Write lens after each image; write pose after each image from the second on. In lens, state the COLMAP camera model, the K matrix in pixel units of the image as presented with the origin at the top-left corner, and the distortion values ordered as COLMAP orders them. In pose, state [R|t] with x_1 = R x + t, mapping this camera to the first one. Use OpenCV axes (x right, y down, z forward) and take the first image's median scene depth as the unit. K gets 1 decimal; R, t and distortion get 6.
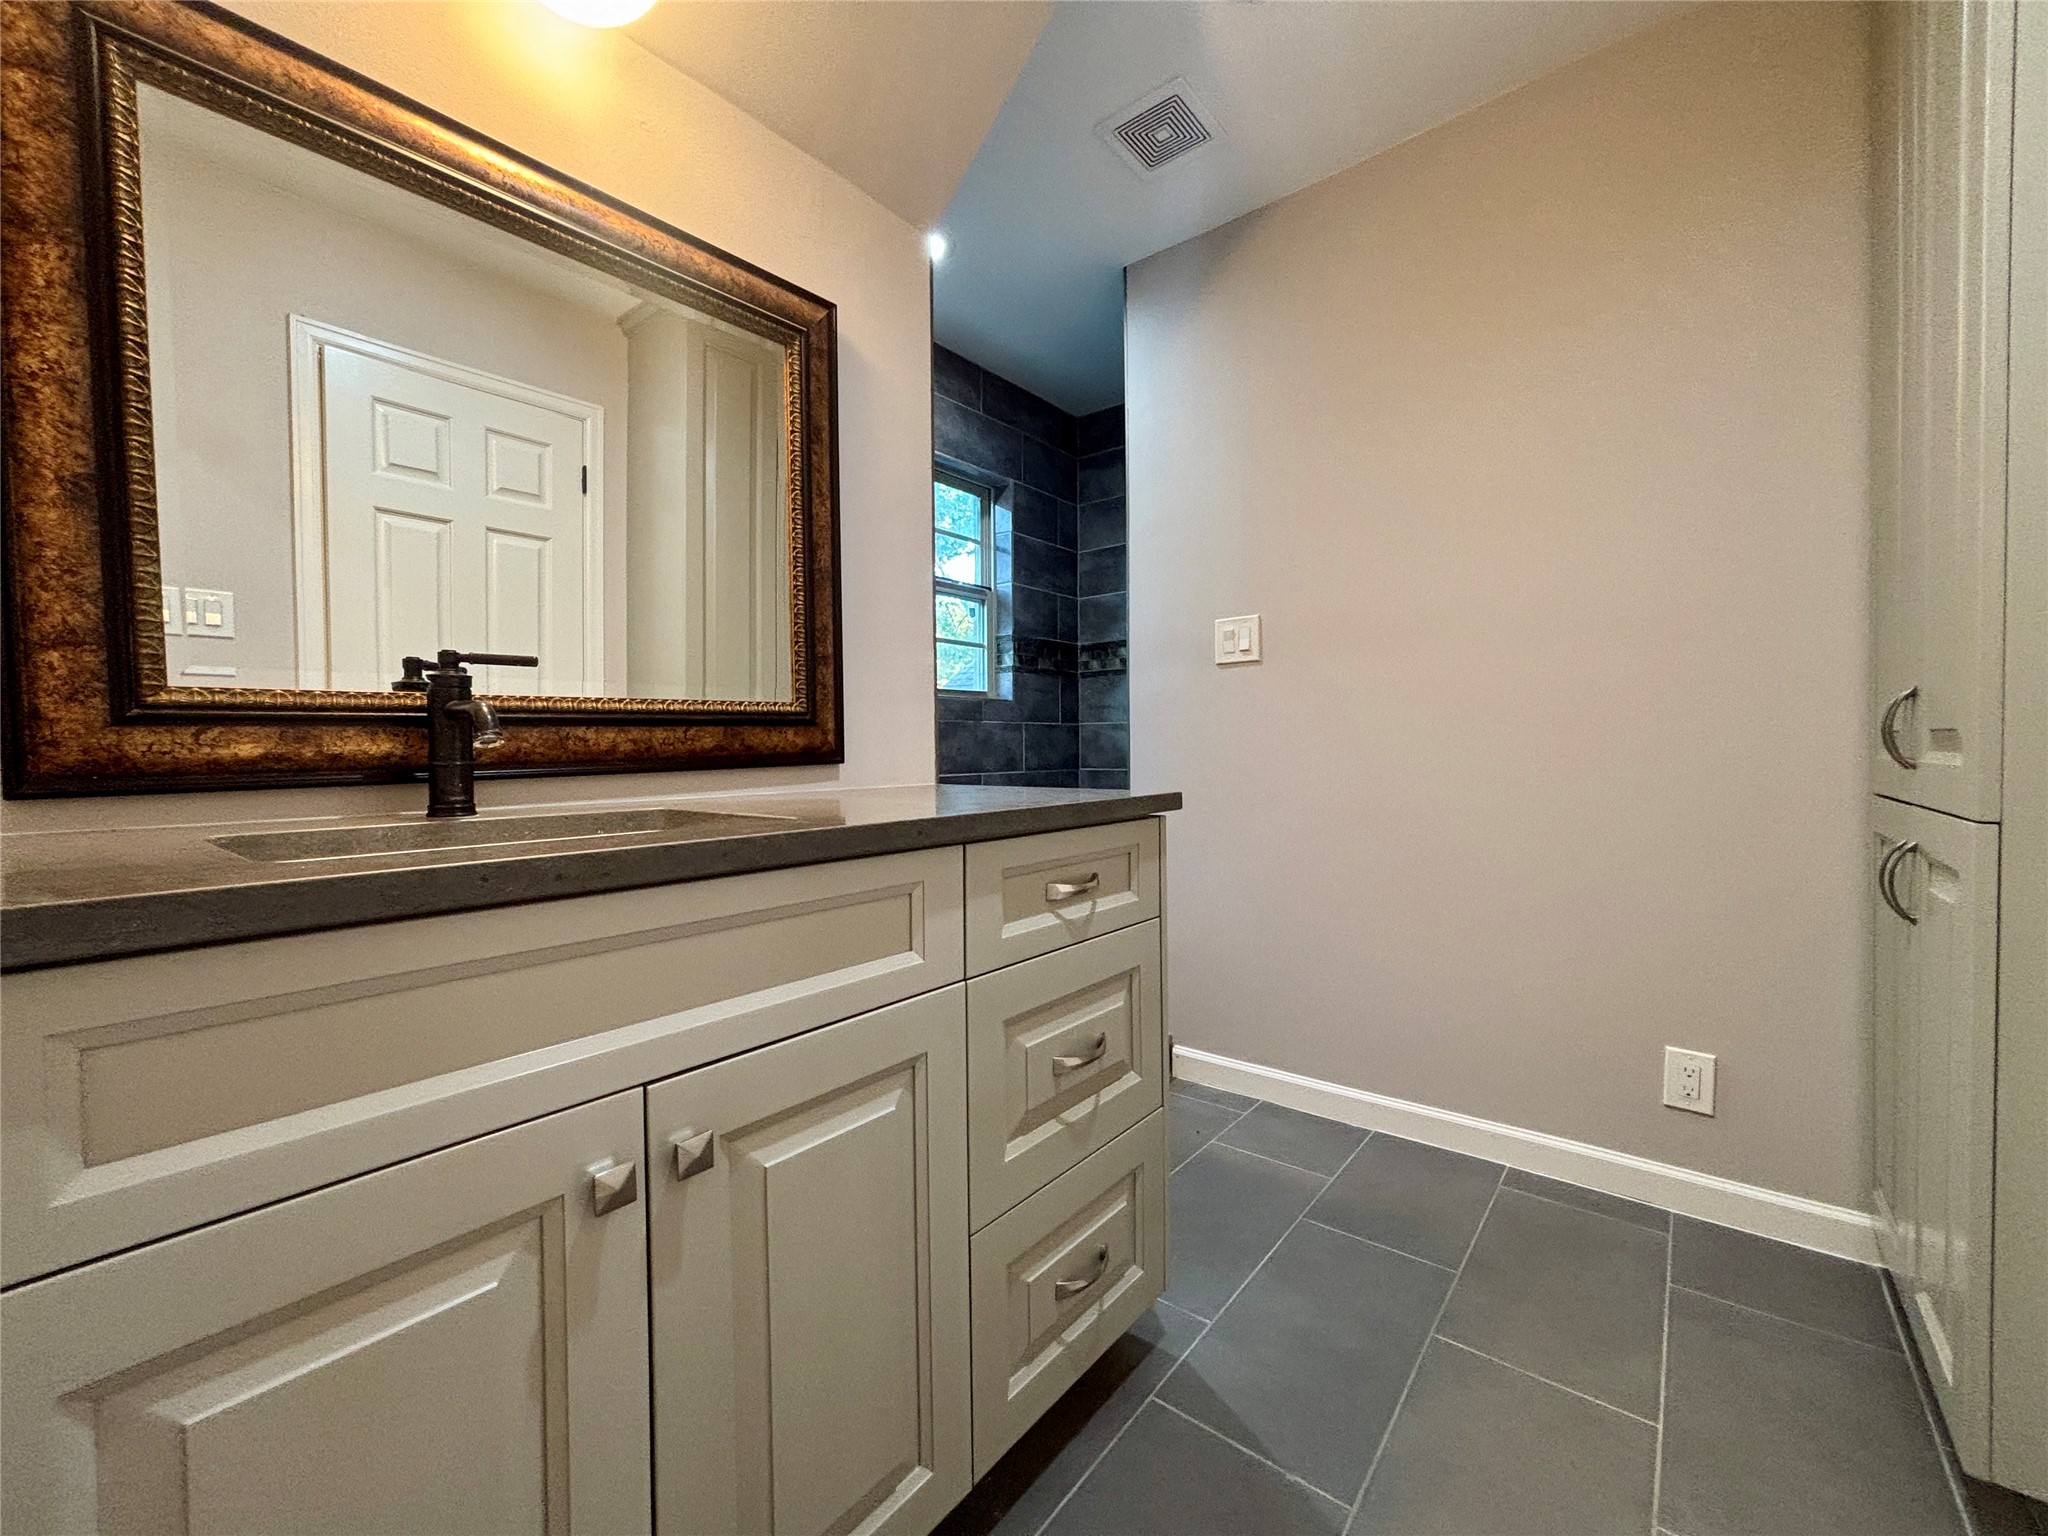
lens RADIAL K [[828.4, 0, 1026.0], [0, 828.4, 764.1], [0, 0, 1]] dist [0.000546, 0.001255]
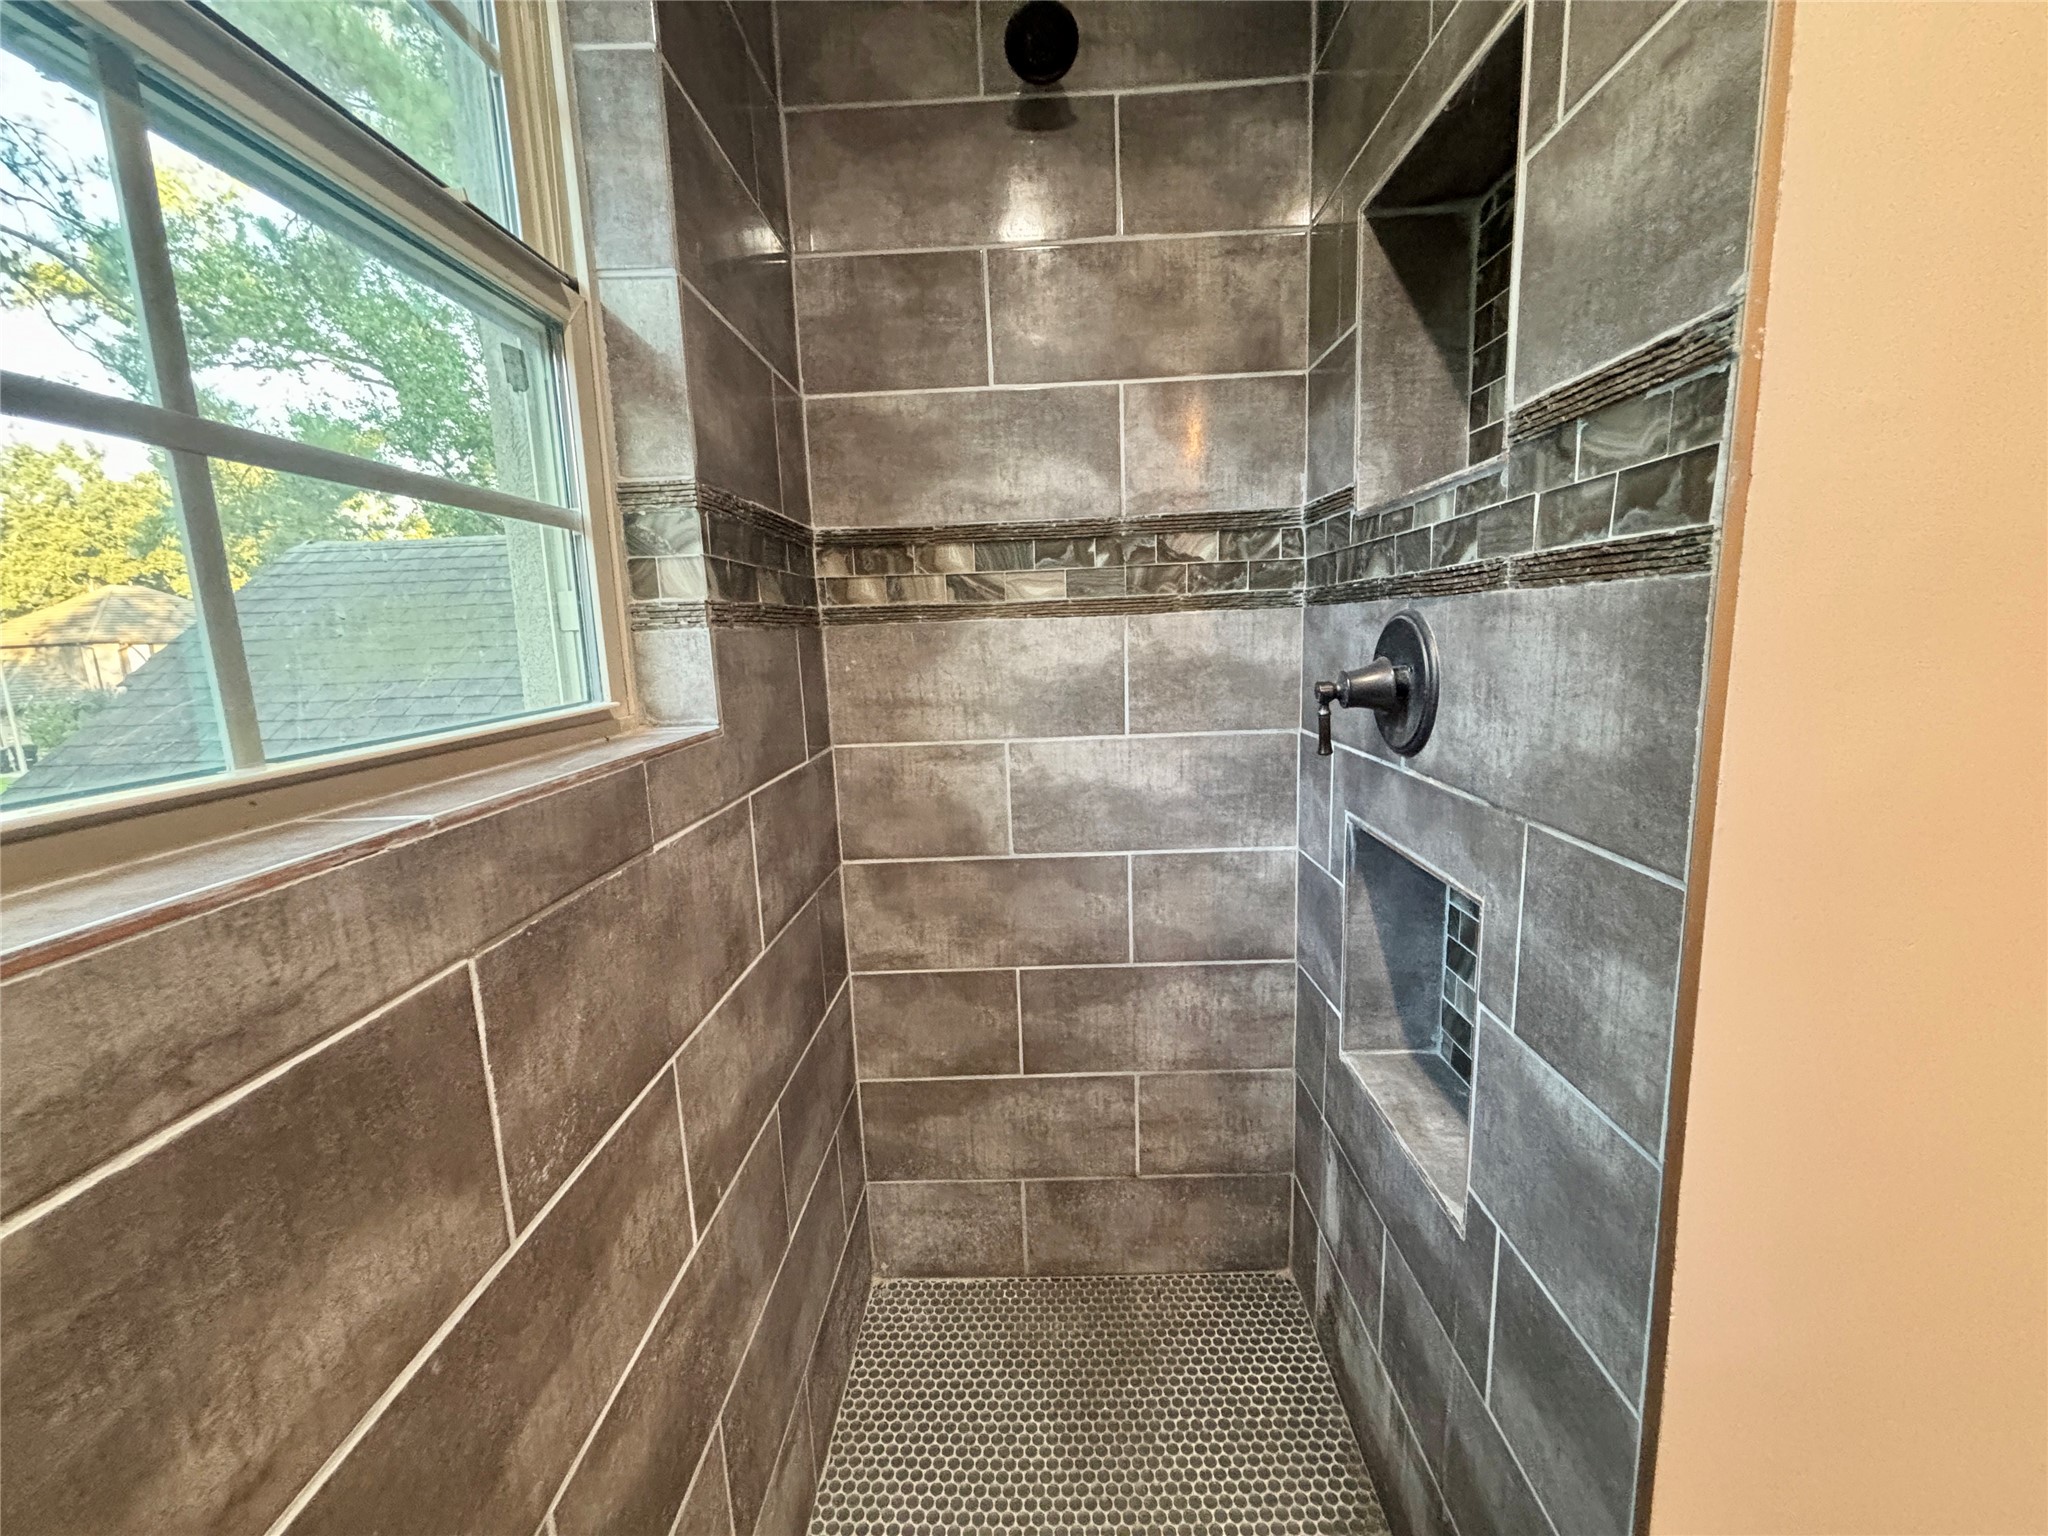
lens RADIAL K [[828.4, 0, 1021.3], [0, 828.4, 763.4], [0, 0, 1]] dist [0.000546, 0.001255]
pose [[0.790107, -0.117824, 0.601538, -0.096981], [0.037391, 0.988789, 0.144563, -0.094771], [-0.611827, -0.091728, 0.785655, 0.667136]]
